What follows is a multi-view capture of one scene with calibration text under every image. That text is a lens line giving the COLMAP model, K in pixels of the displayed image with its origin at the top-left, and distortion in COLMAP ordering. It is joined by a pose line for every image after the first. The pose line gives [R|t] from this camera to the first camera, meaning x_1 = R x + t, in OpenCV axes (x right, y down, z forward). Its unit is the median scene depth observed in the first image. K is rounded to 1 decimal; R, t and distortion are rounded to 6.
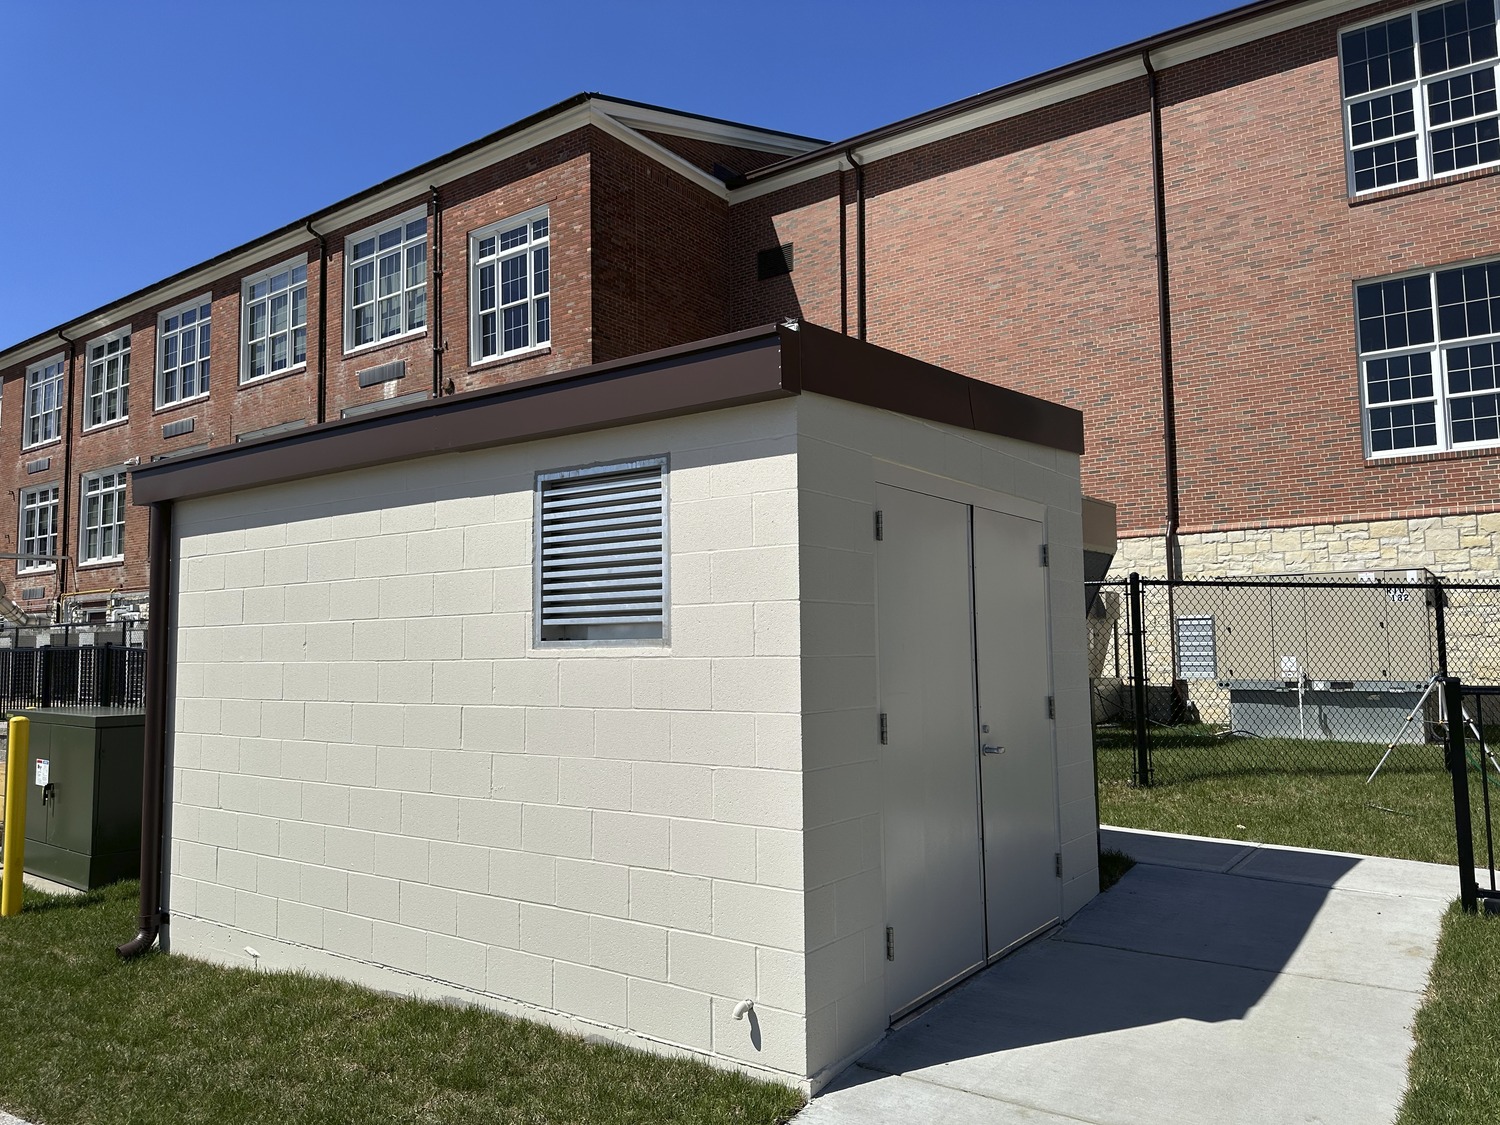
lens RADIAL K [[1073.0, 0, 763.0], [0, 1073.0, 562.1], [0, 0, 1]] dist [0.054760, -0.067382]
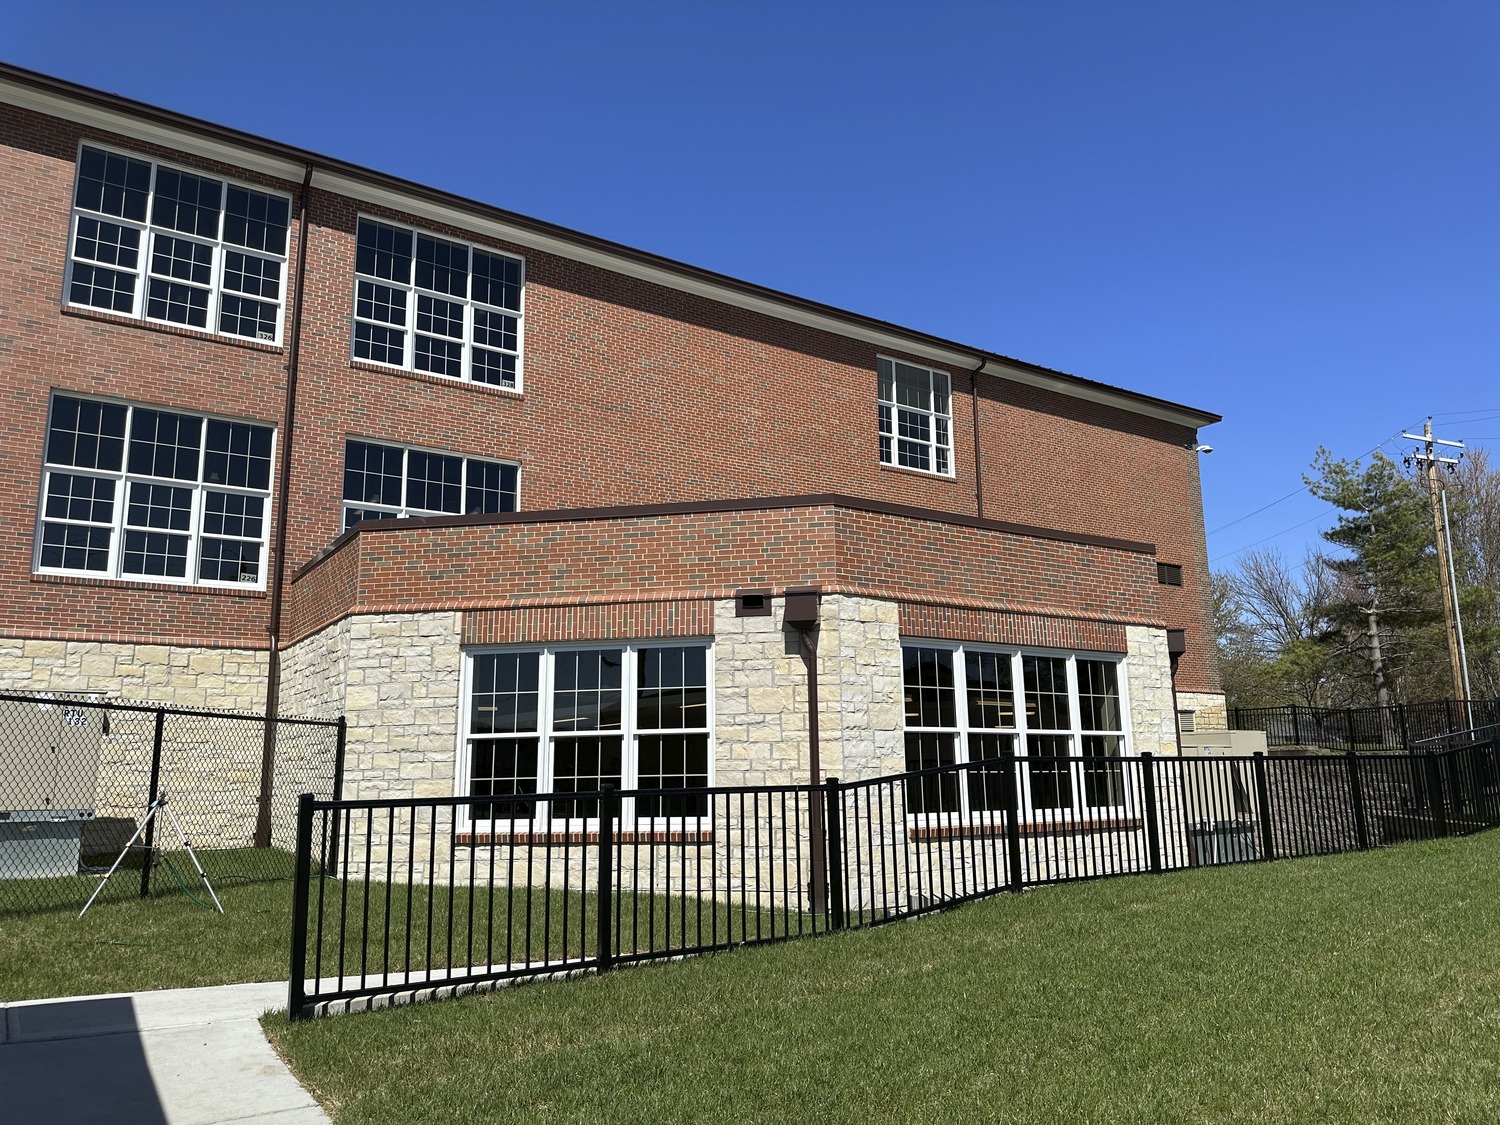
lens RADIAL K [[1073.0, 0, 763.0], [0, 1073.0, 562.1], [0, 0, 1]] dist [0.054760, -0.067382]
pose [[0.336443, 0.182810, 0.923789, -0.107005], [-0.073753, 0.983078, -0.167682, 0.007779], [-0.938811, -0.011717, 0.344233, 0.076416]]
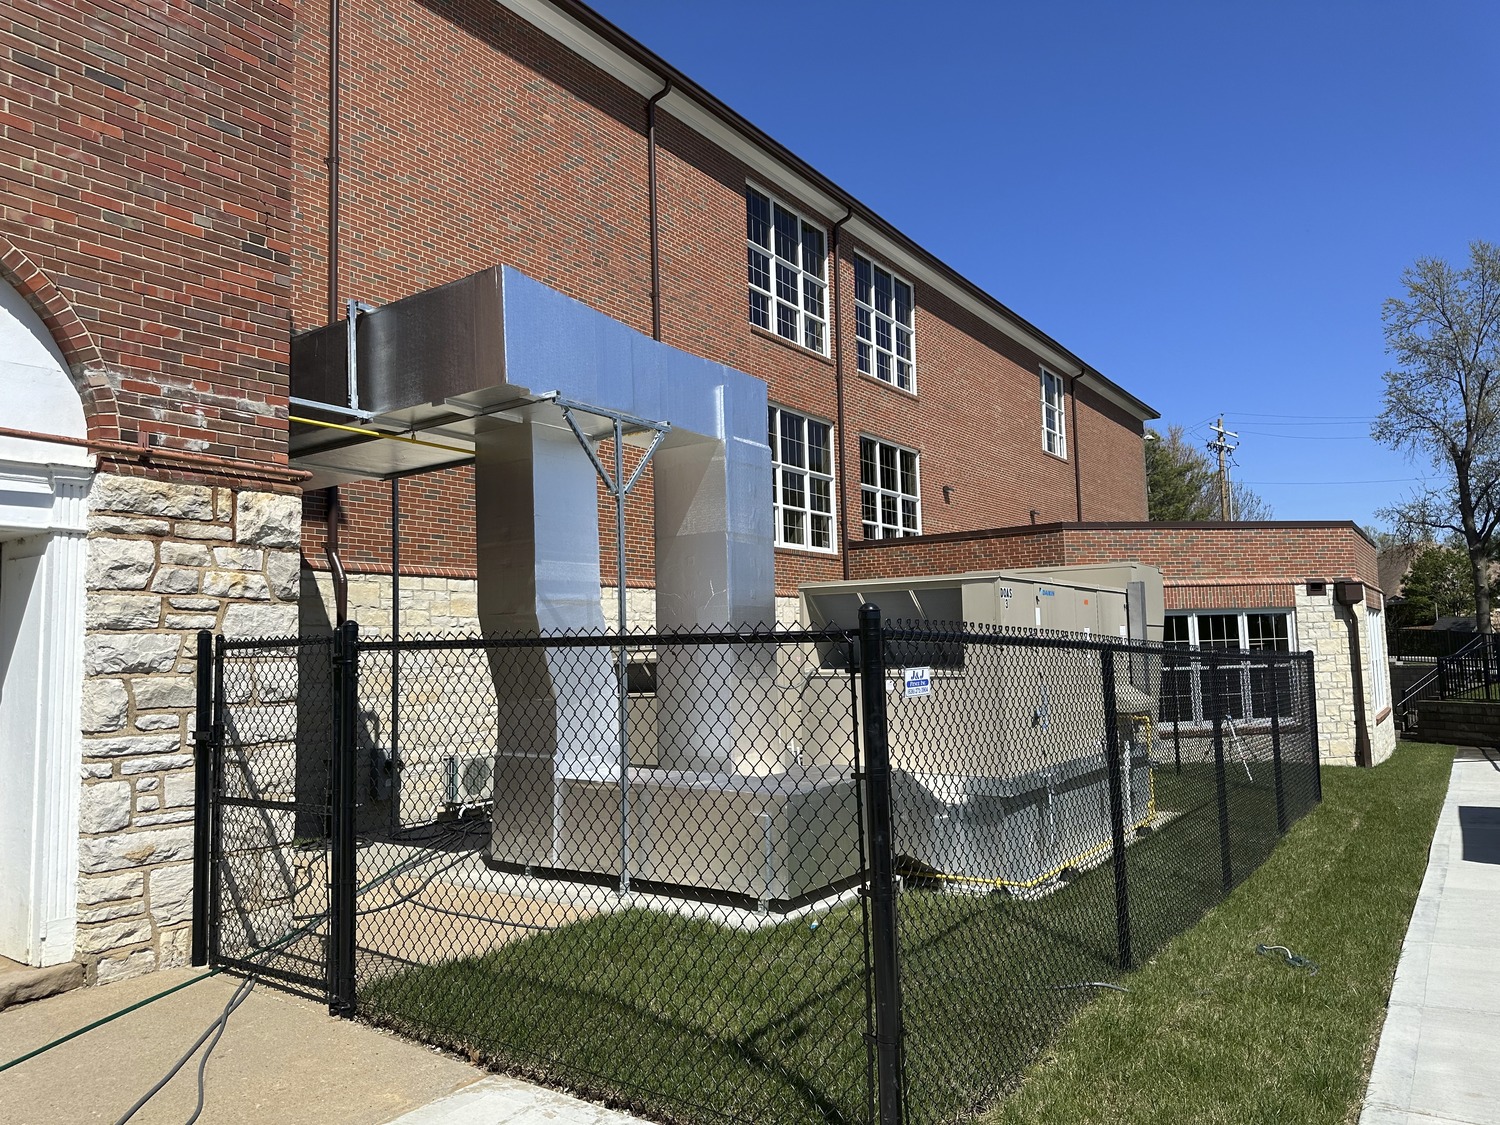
lens RADIAL K [[1073.0, 0, 763.0], [0, 1073.0, 562.1], [0, 0, 1]] dist [0.054760, -0.067382]
pose [[-0.041921, 0.100692, 0.994034, -0.630508], [-0.058054, 0.992982, -0.103033, 0.046977], [-0.997433, -0.062027, -0.035781, 1.047644]]
